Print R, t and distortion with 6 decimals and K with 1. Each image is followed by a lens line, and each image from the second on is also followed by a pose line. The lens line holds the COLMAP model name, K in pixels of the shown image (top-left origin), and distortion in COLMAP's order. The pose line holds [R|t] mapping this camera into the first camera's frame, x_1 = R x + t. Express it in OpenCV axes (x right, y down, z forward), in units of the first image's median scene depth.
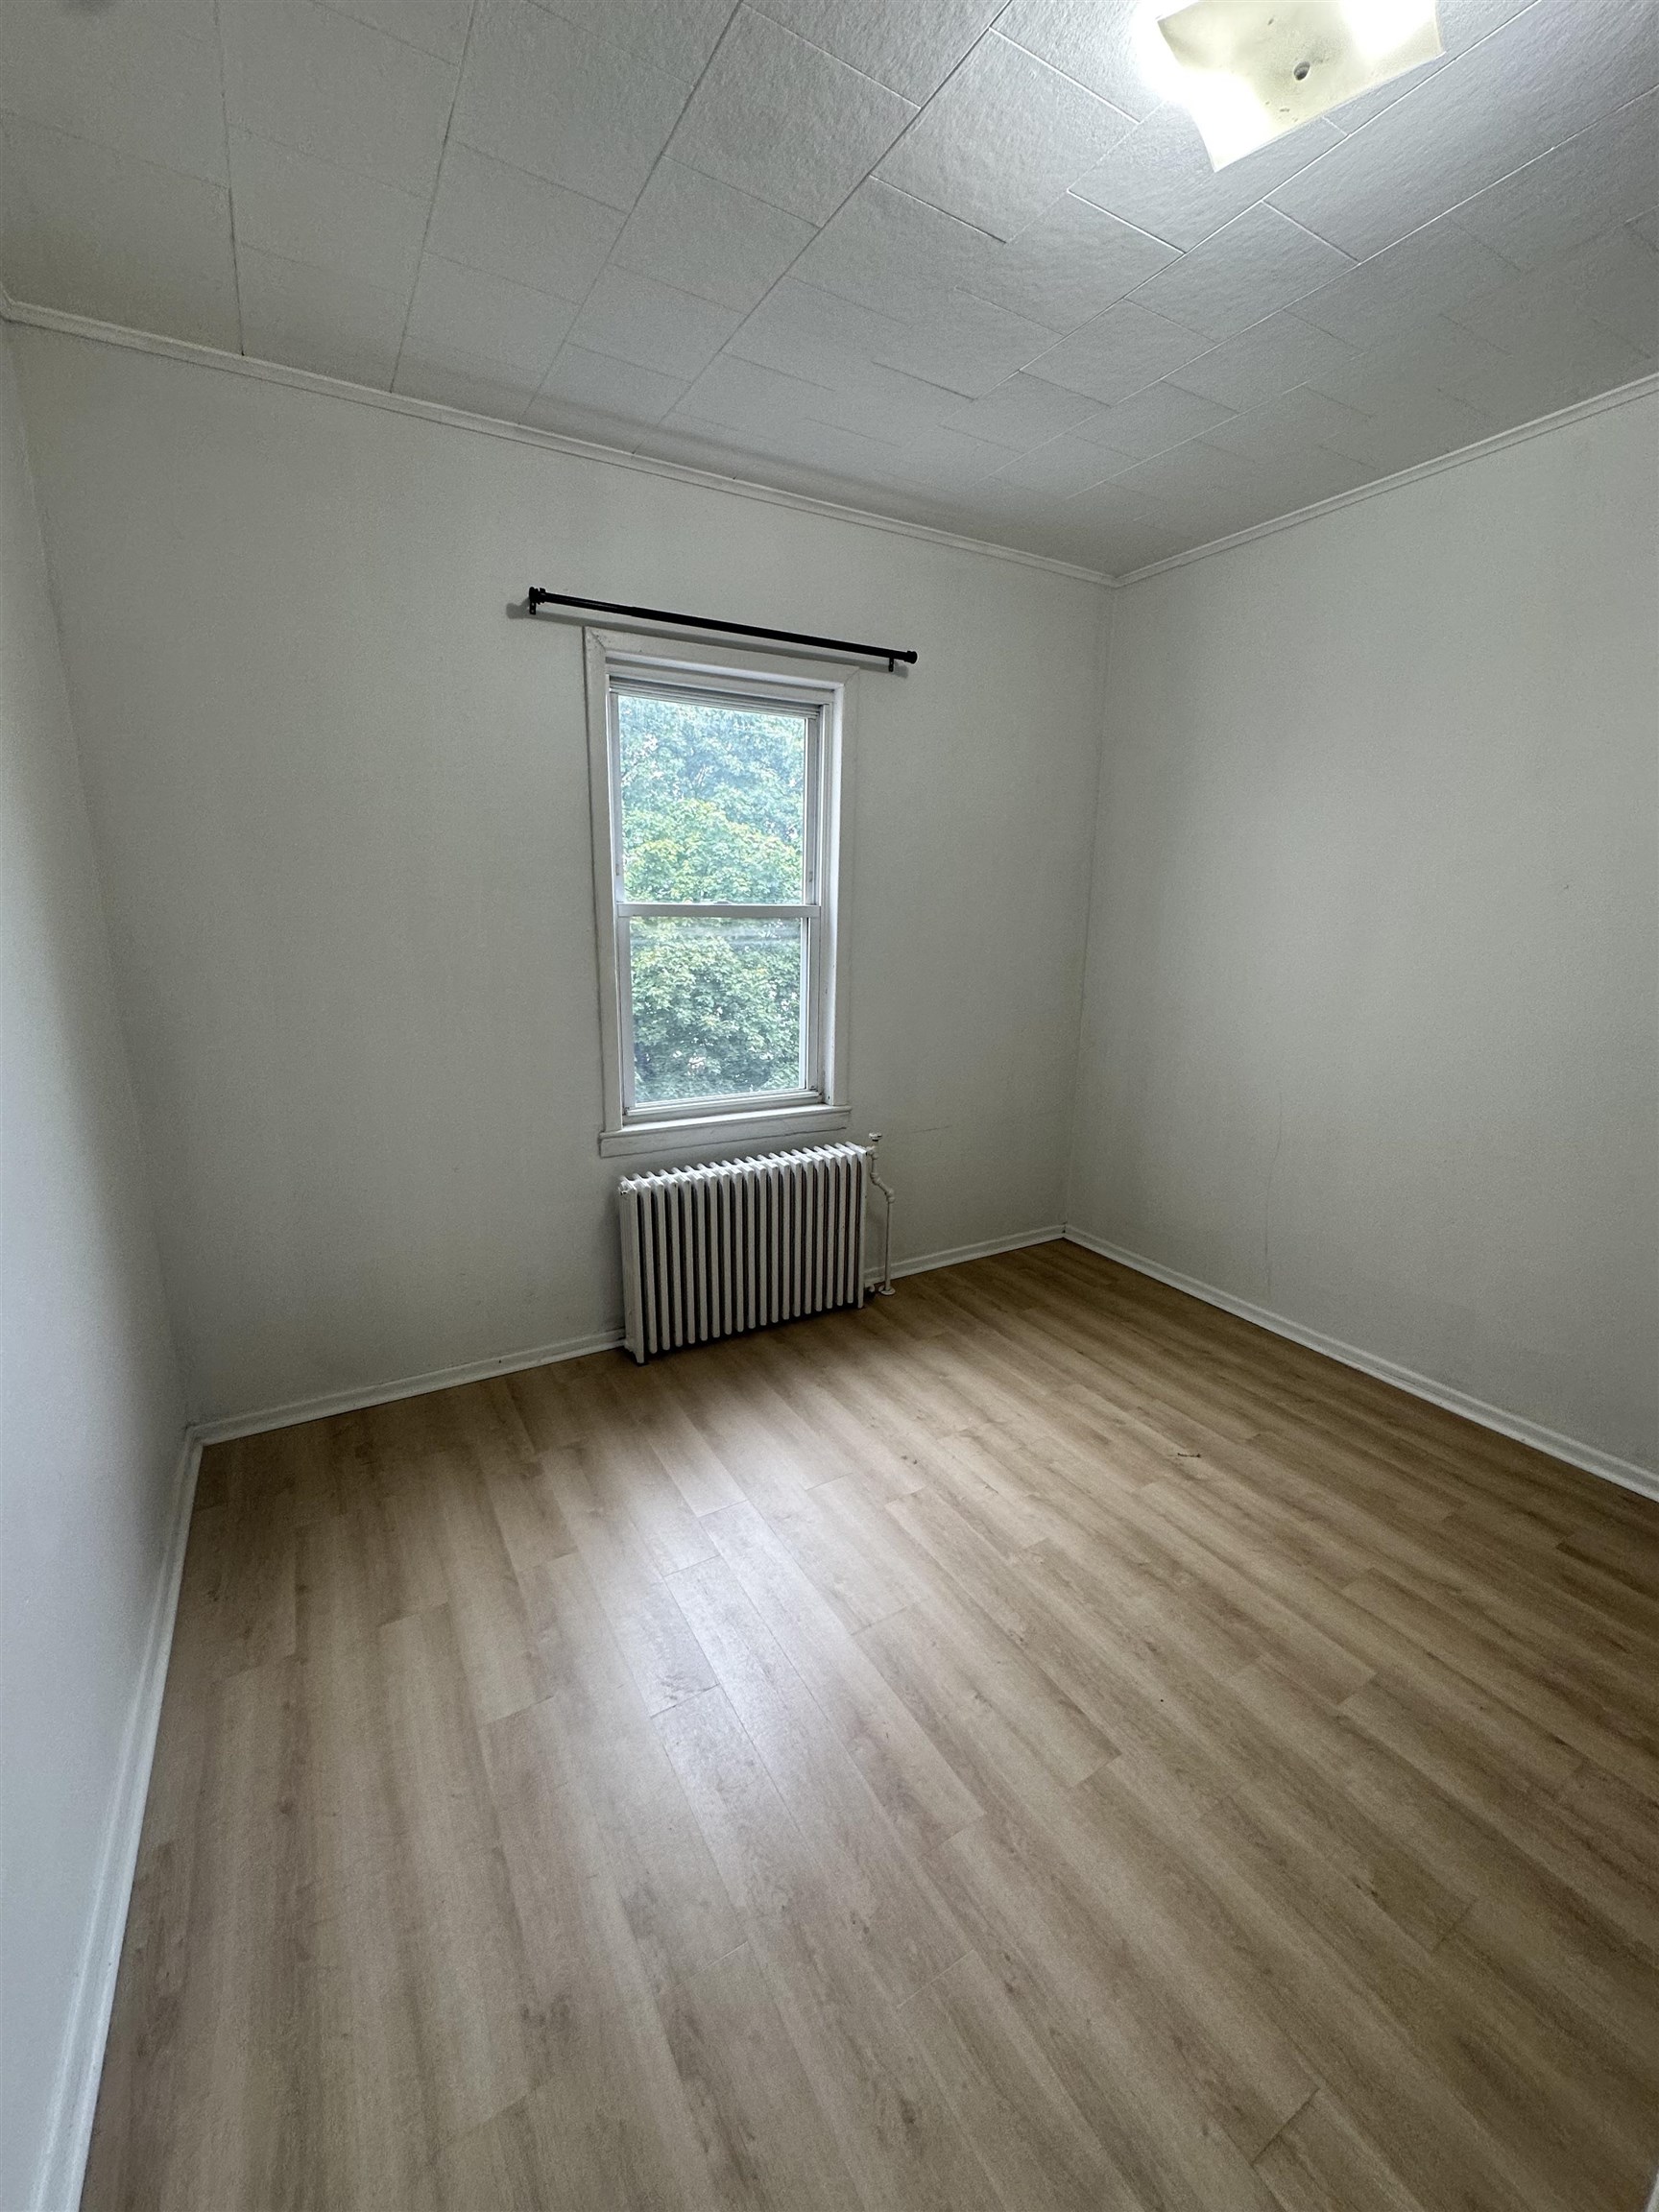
lens RADIAL K [[891.8, 0, 826.6], [0, 891.8, 1117.5], [0, 0, 1]] dist [-0.001388, -0.000174]
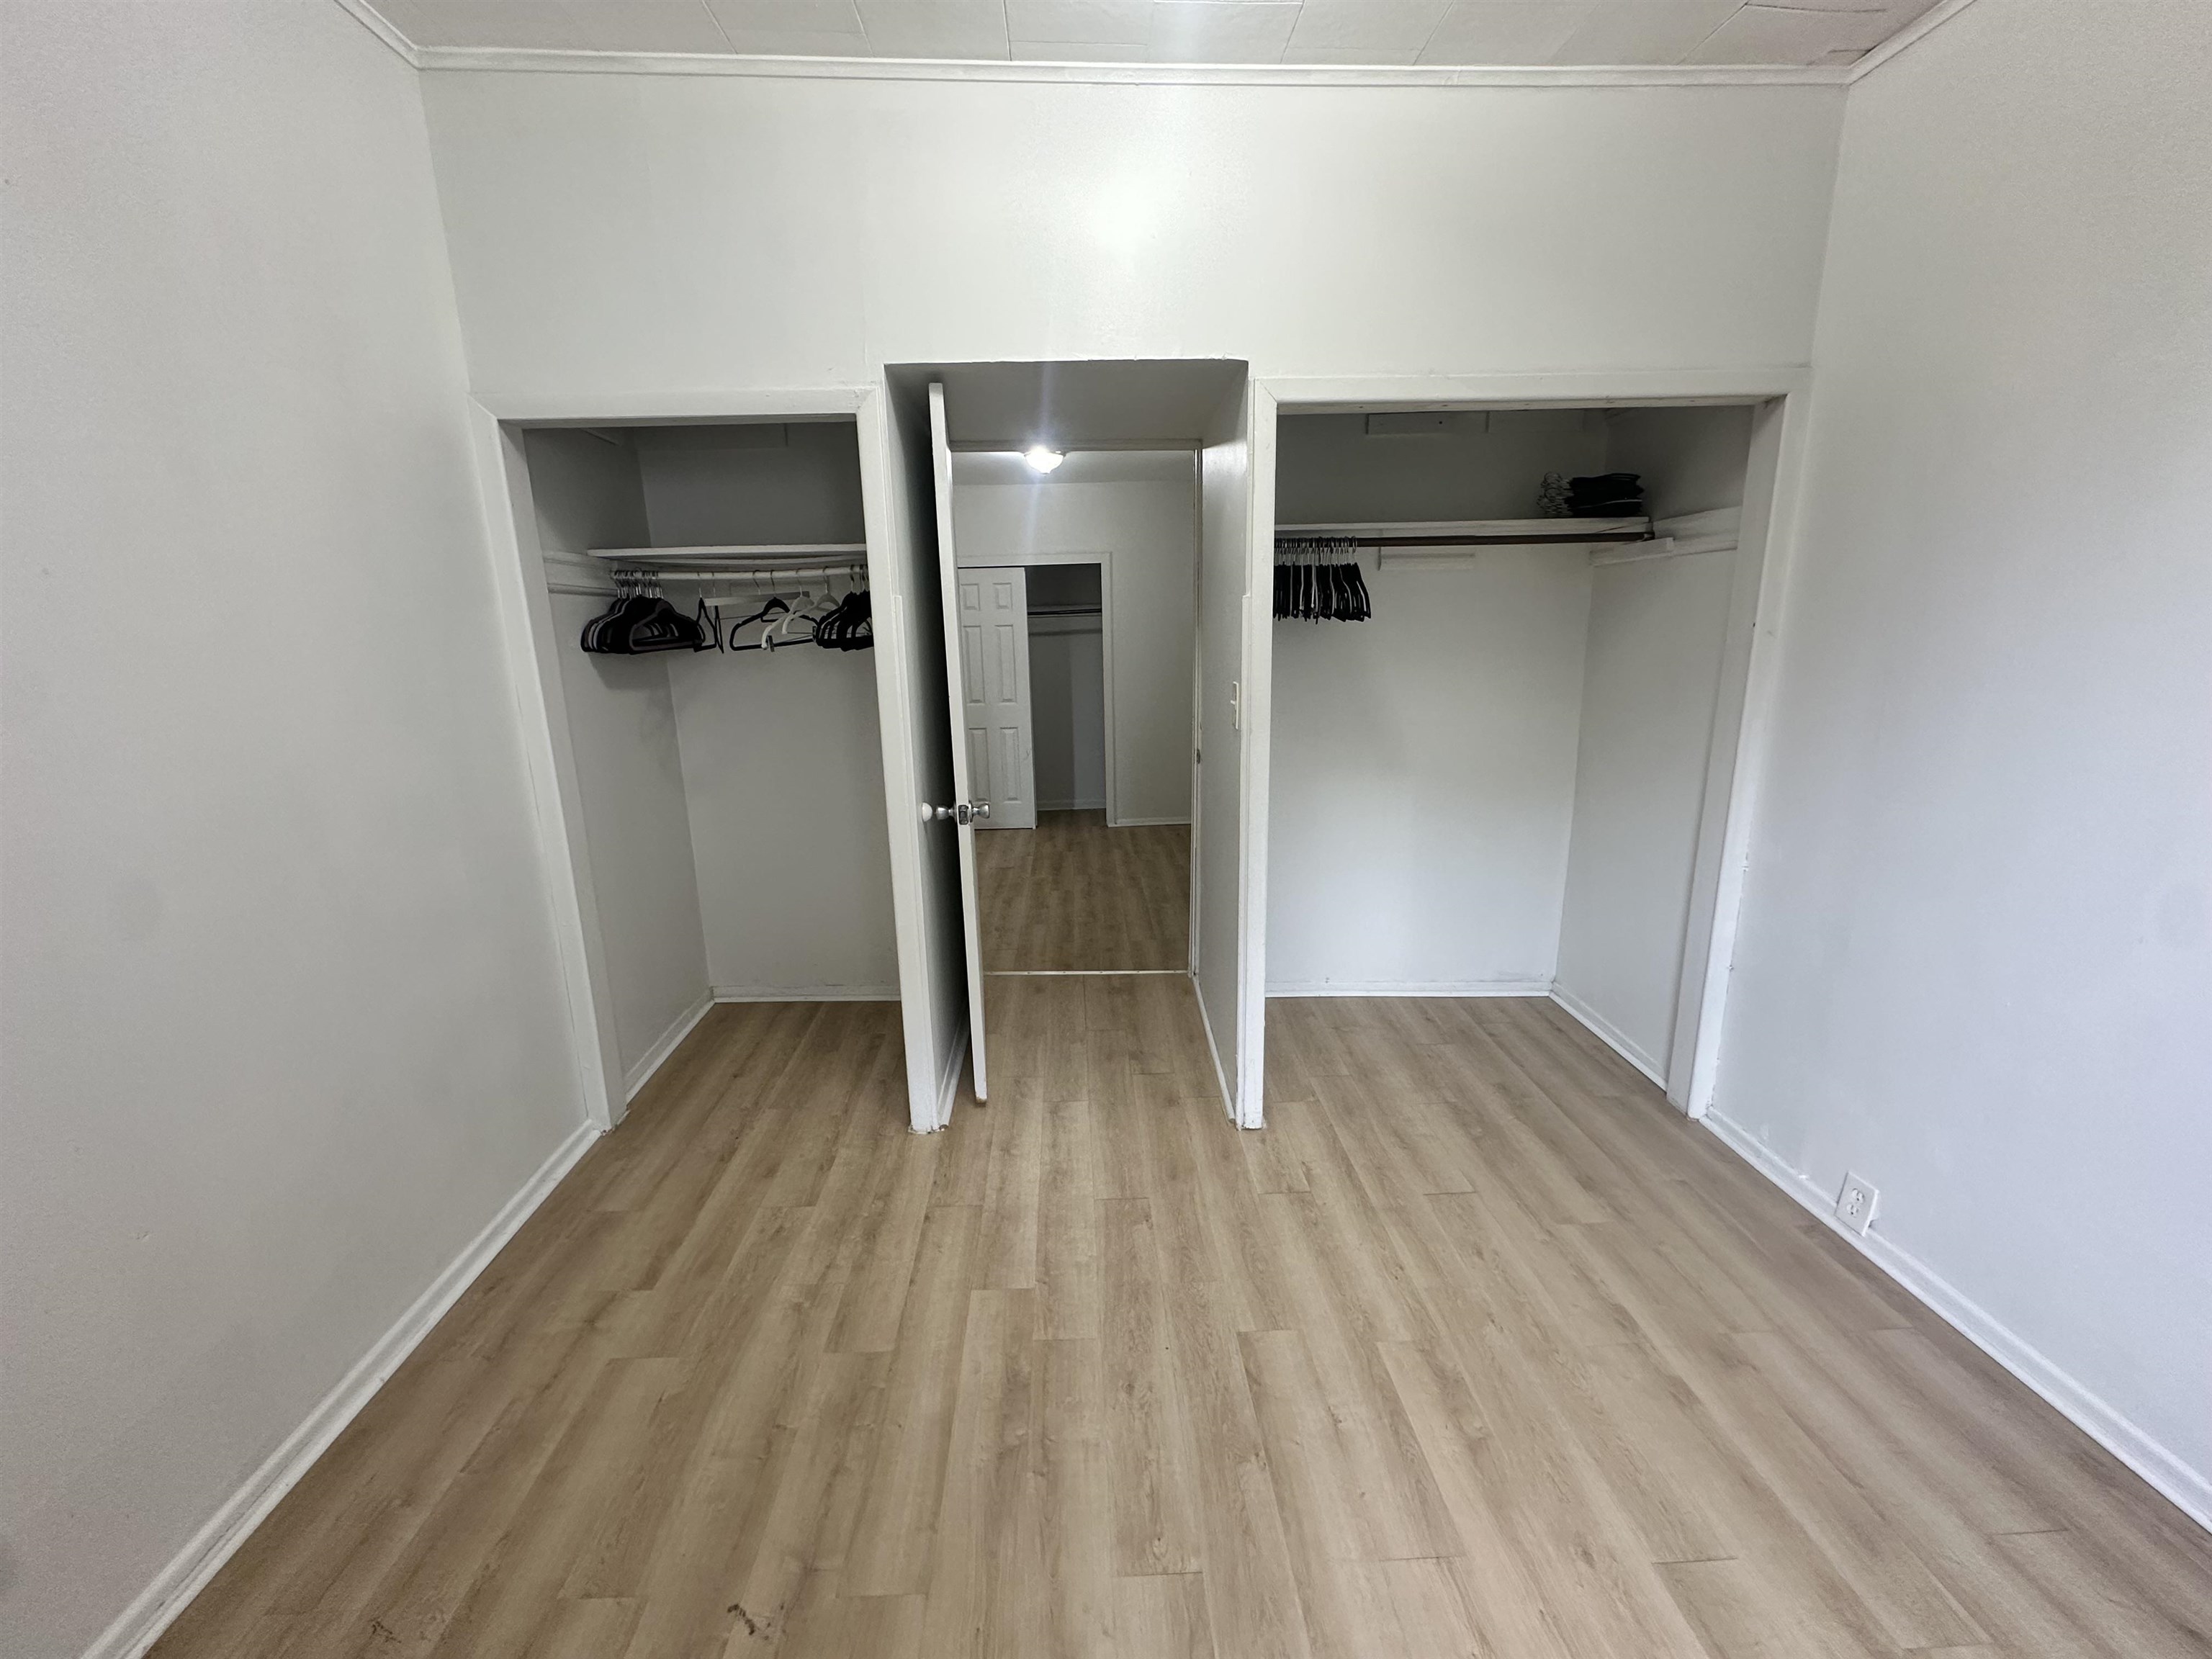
lens RADIAL K [[891.8, 0, 1110.2], [0, 891.8, 820.6], [0, 0, 1]] dist [-0.001388, -0.000174]
pose [[-0.888653, -0.103685, 0.446705, 0.023965], [0.111961, 0.895571, 0.430601, -0.338889], [-0.444703, 0.432668, -0.784243, 1.435251]]
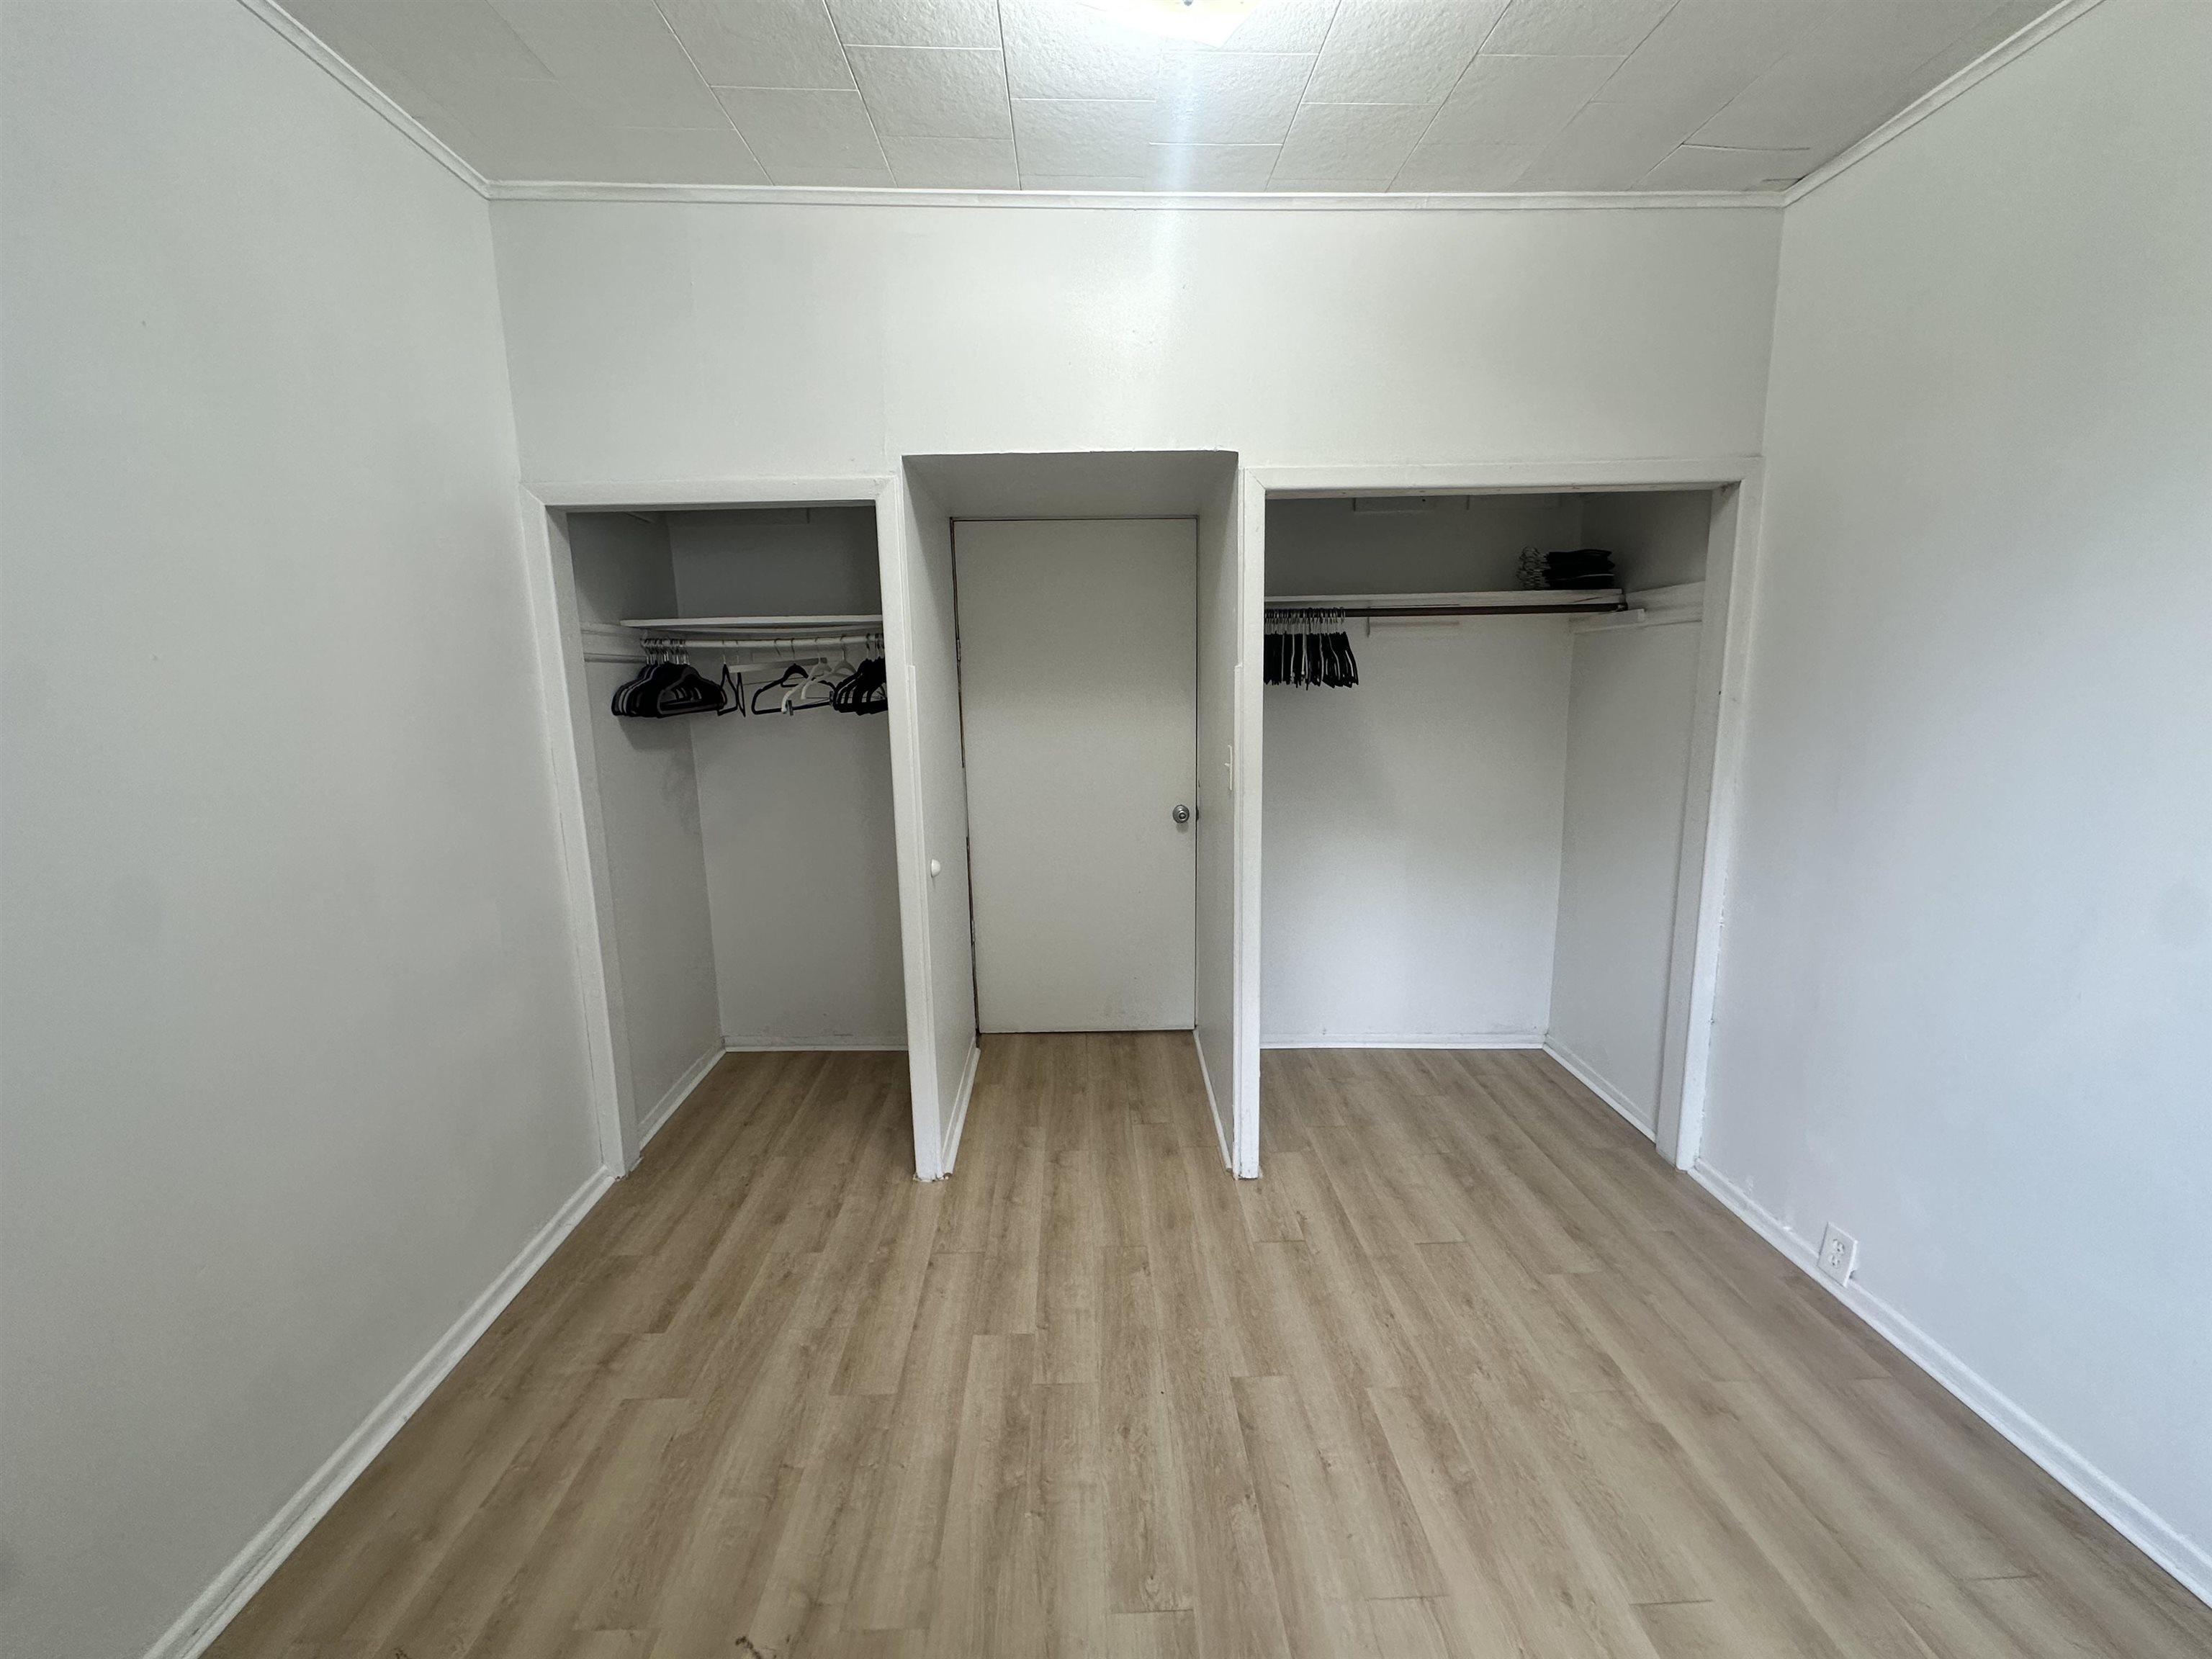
lens RADIAL K [[891.8, 0, 1110.2], [0, 891.8, 820.6], [0, 0, 1]] dist [-0.001388, -0.000174]
pose [[-0.885088, -0.080763, 0.458363, -0.011137], [0.112953, 0.918114, 0.379879, -0.374105], [-0.451510, 0.388000, -0.803489, 1.475162]]
